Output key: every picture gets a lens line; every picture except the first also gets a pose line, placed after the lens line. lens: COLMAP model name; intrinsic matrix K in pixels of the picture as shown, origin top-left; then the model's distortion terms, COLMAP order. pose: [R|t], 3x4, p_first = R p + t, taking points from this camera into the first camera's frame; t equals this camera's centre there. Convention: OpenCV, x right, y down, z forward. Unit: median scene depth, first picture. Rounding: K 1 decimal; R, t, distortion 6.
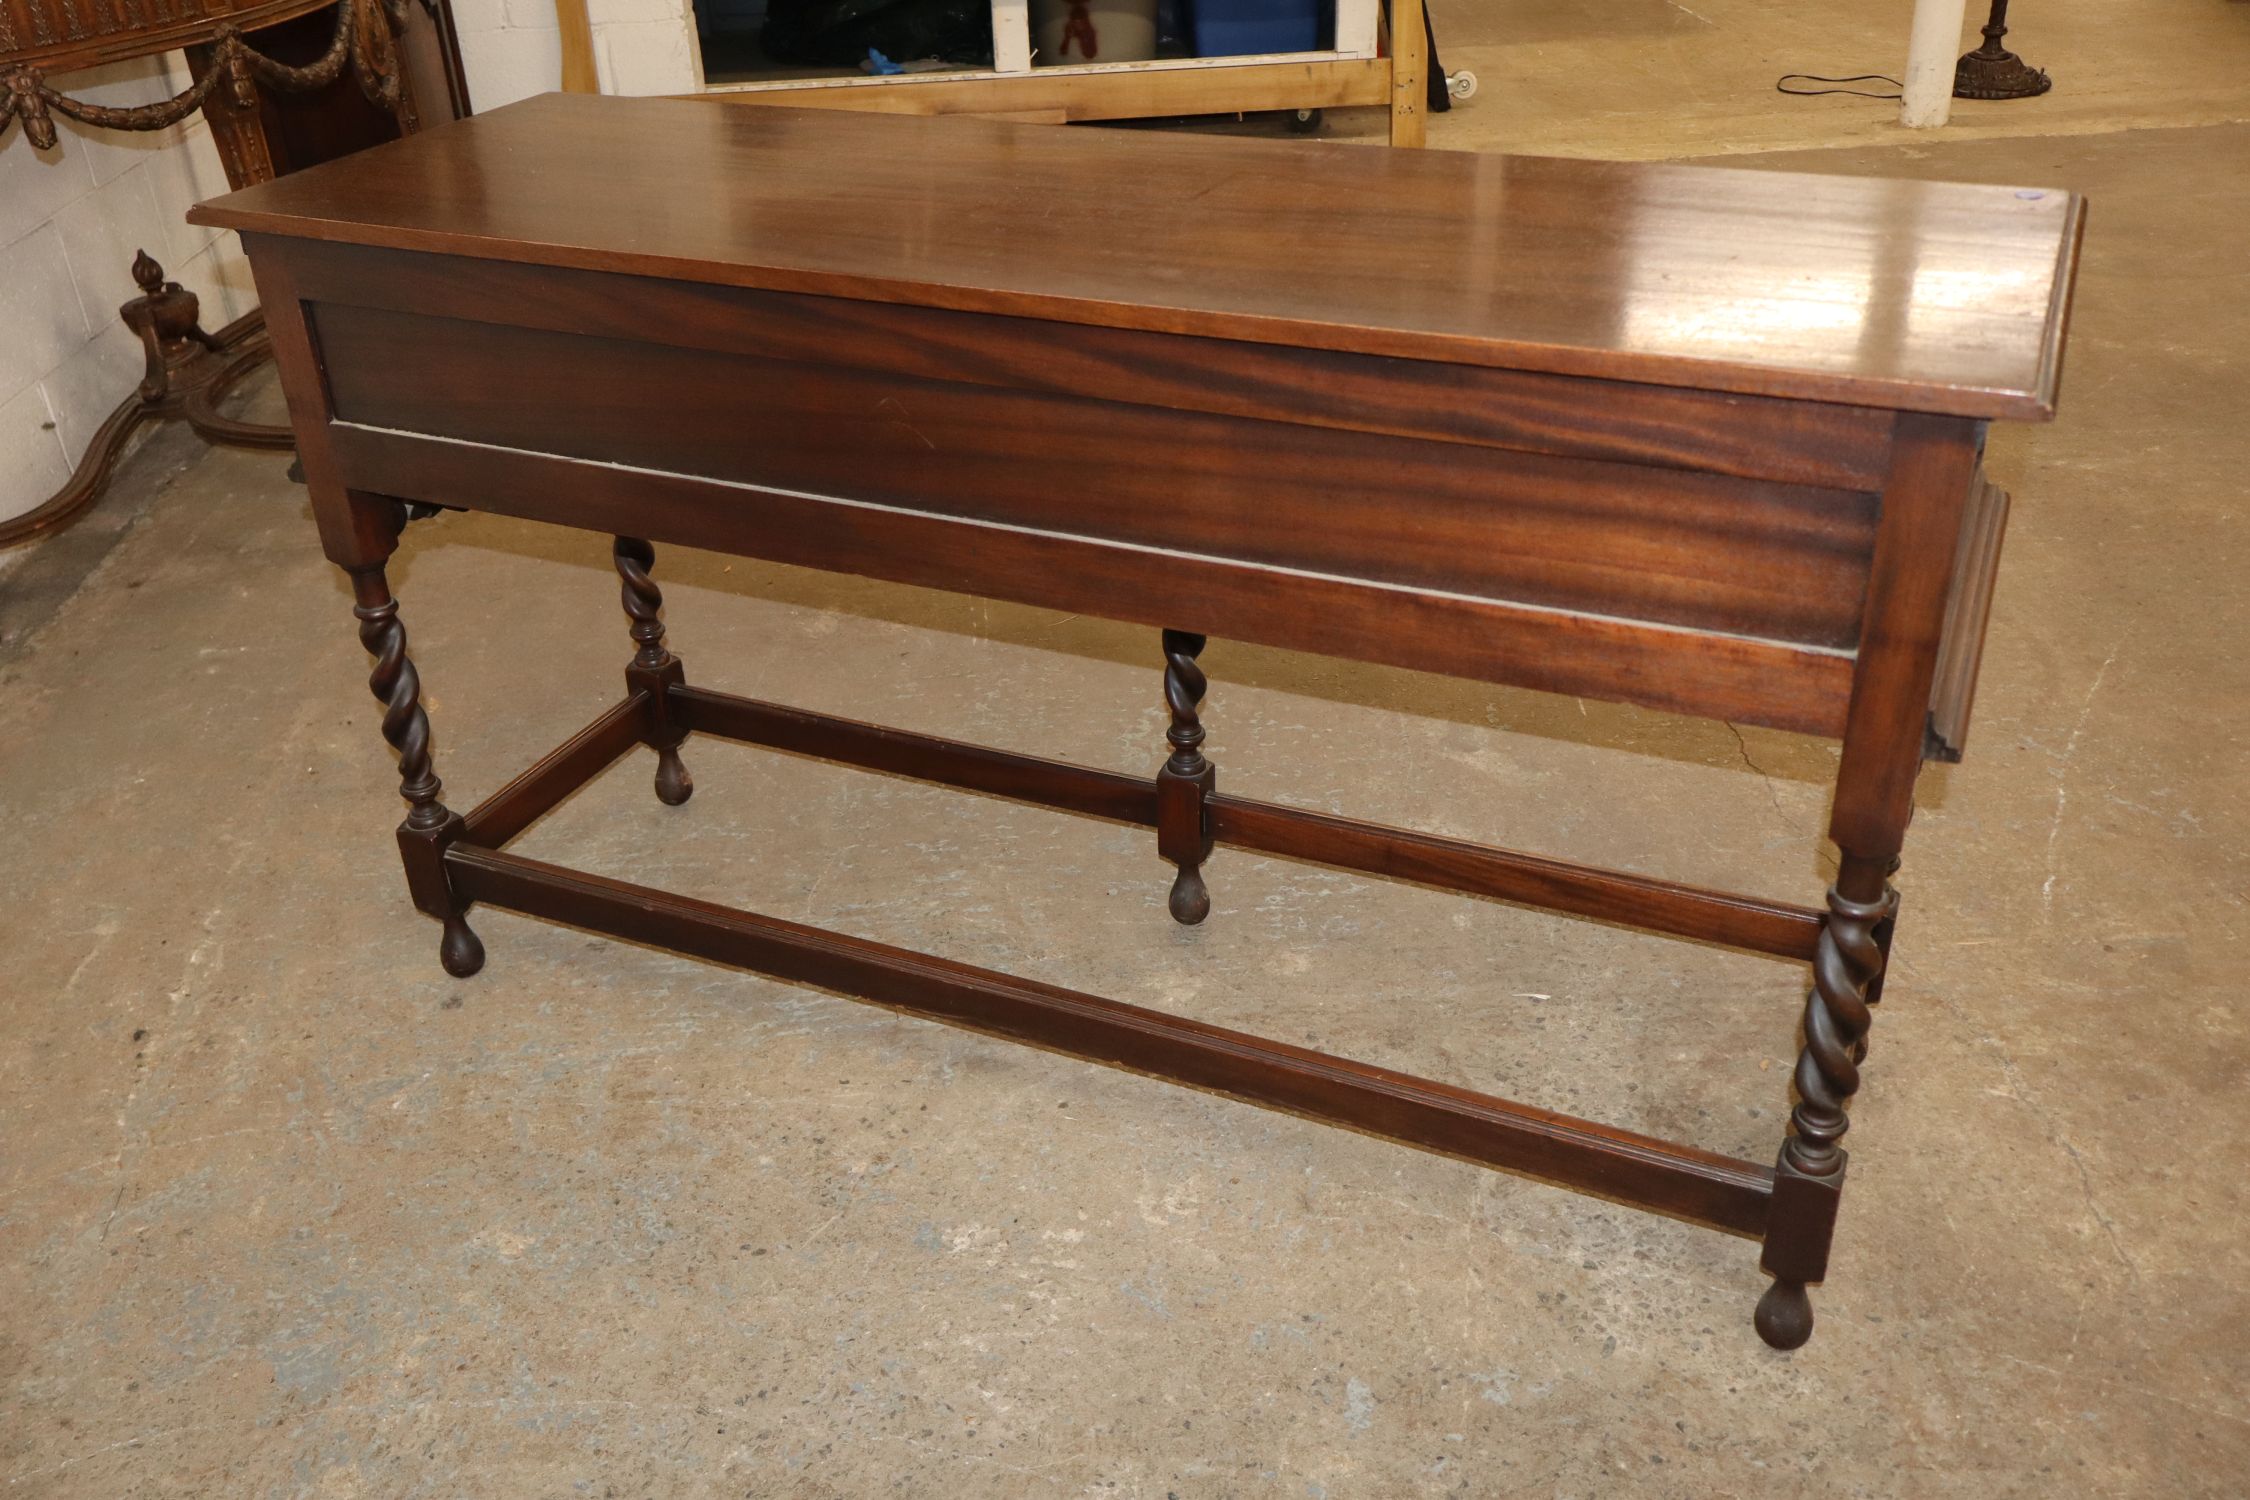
lens RADIAL K [[1986.8, 0, 1125.0], [0, 1986.8, 750.0], [0, 0, 1]] dist [-0.001796, 0.003546]
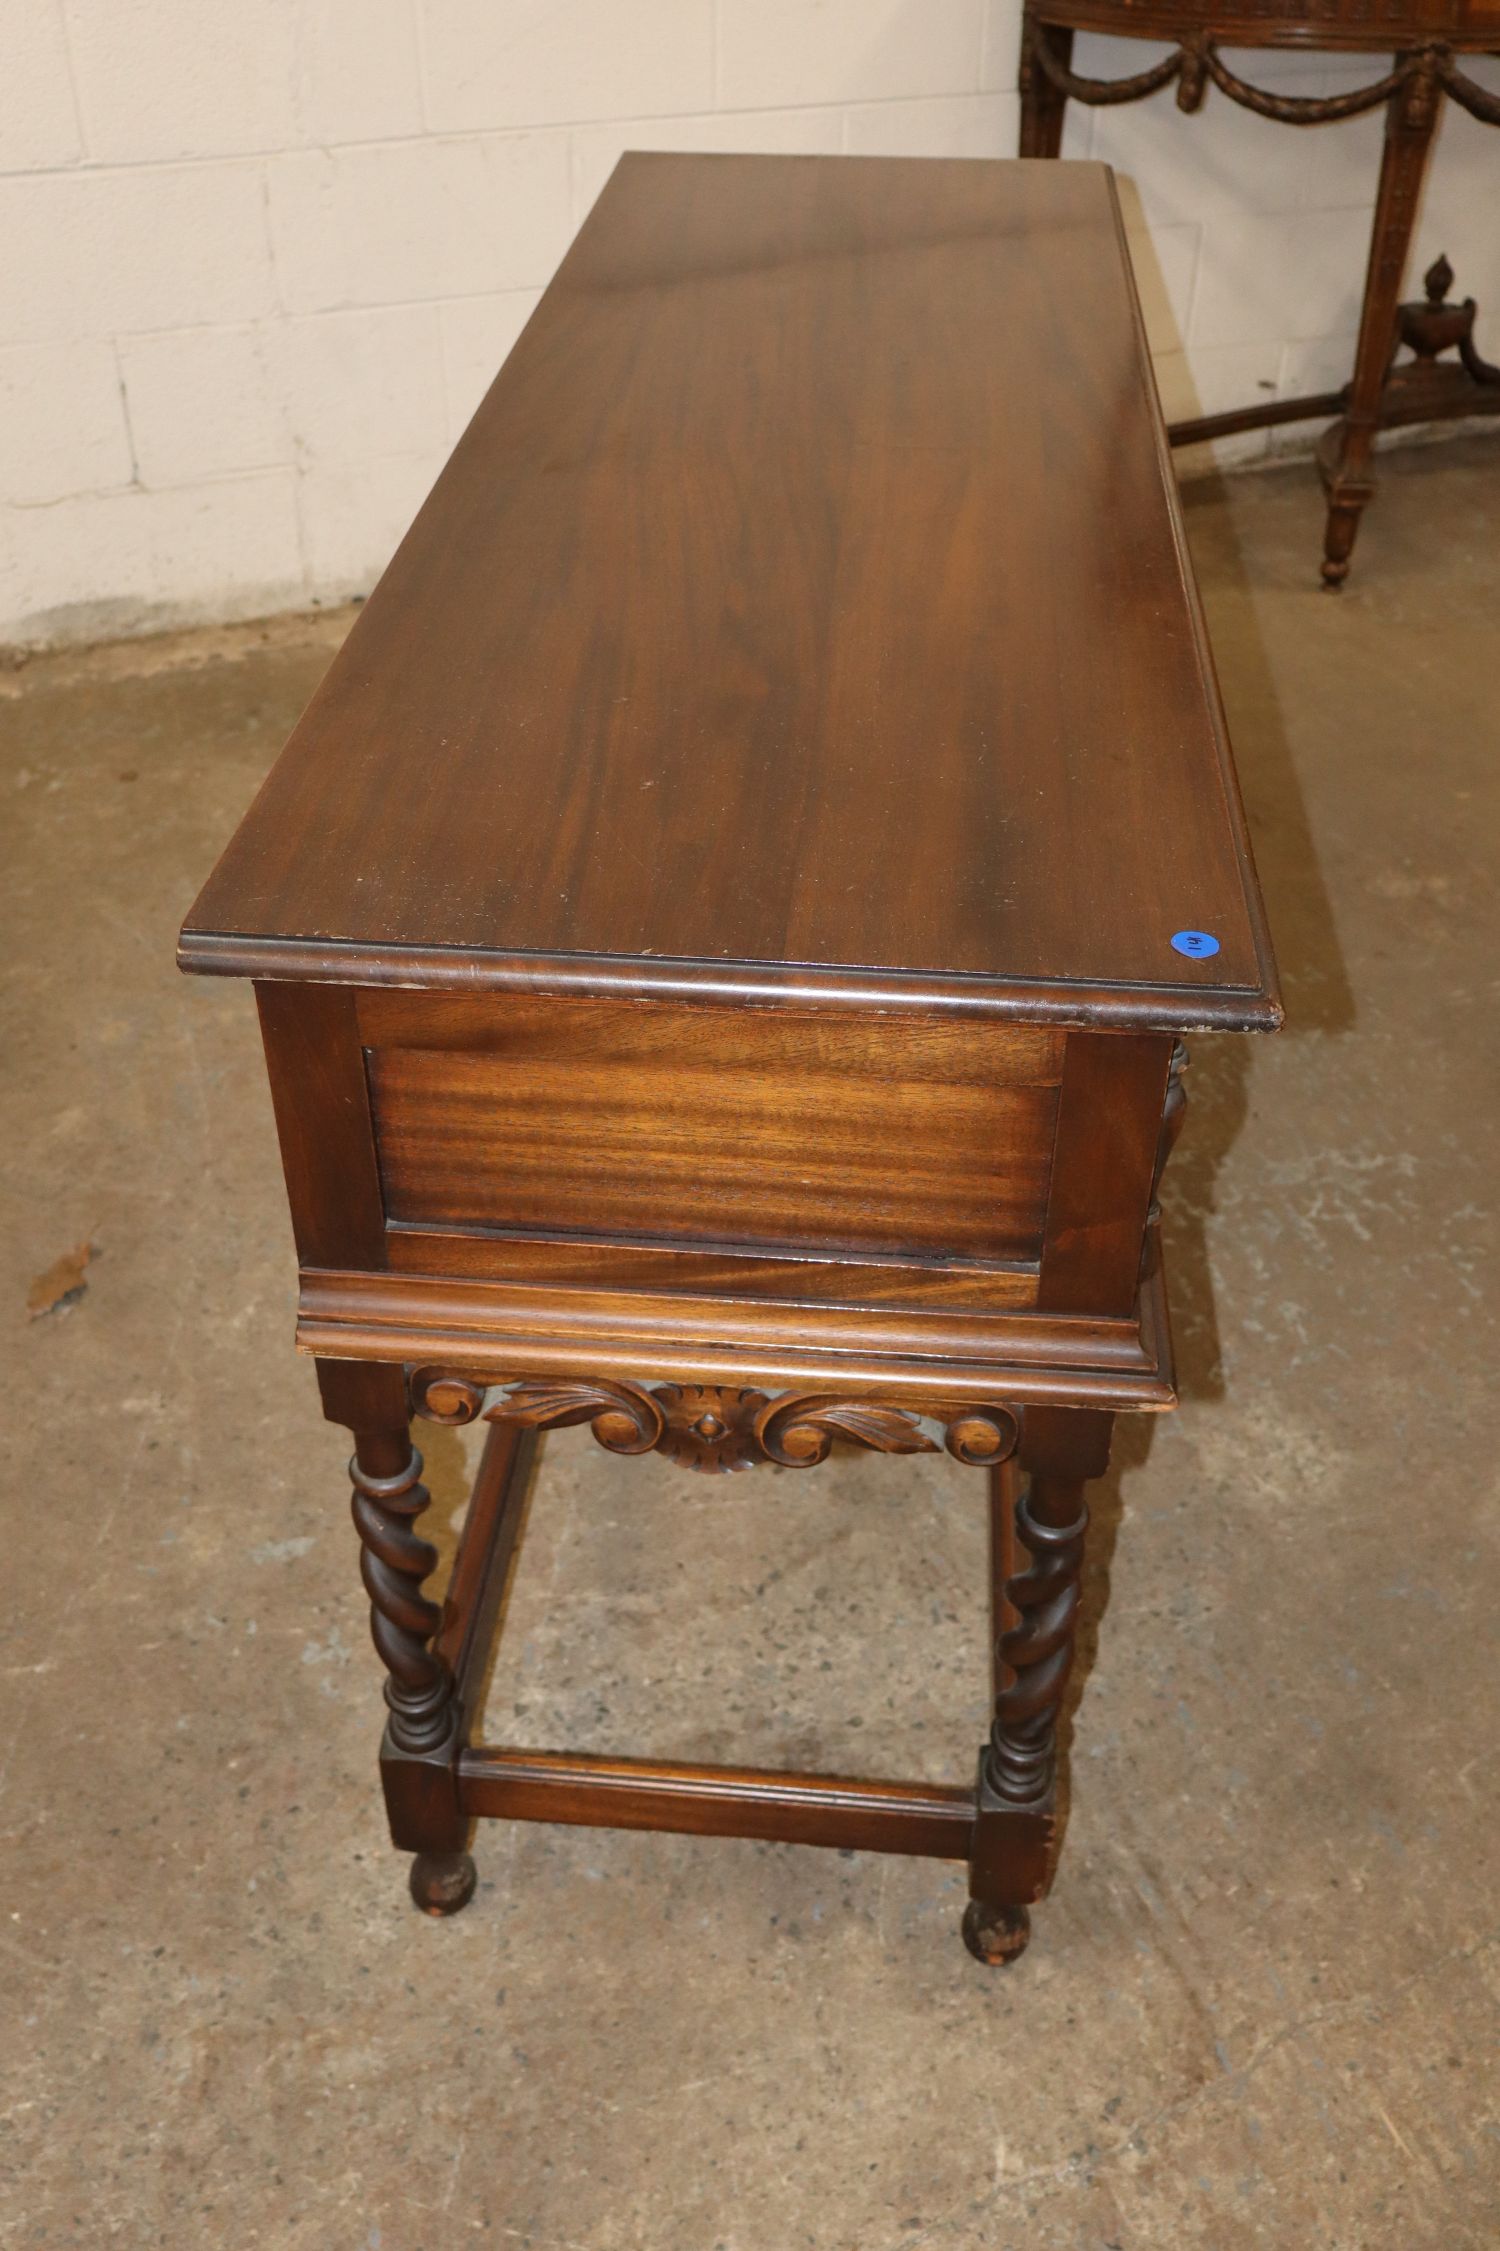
lens RADIAL K [[1987.7, 0, 750.0], [0, 1987.7, 1125.5], [0, 0, 1]] dist [-0.001796, 0.003546]
pose [[0.325207, 0.616590, -0.716978, 0.819068], [-0.473494, 0.762475, 0.440948, -0.427448], [0.818562, 0.196086, 0.539914, 0.590605]]
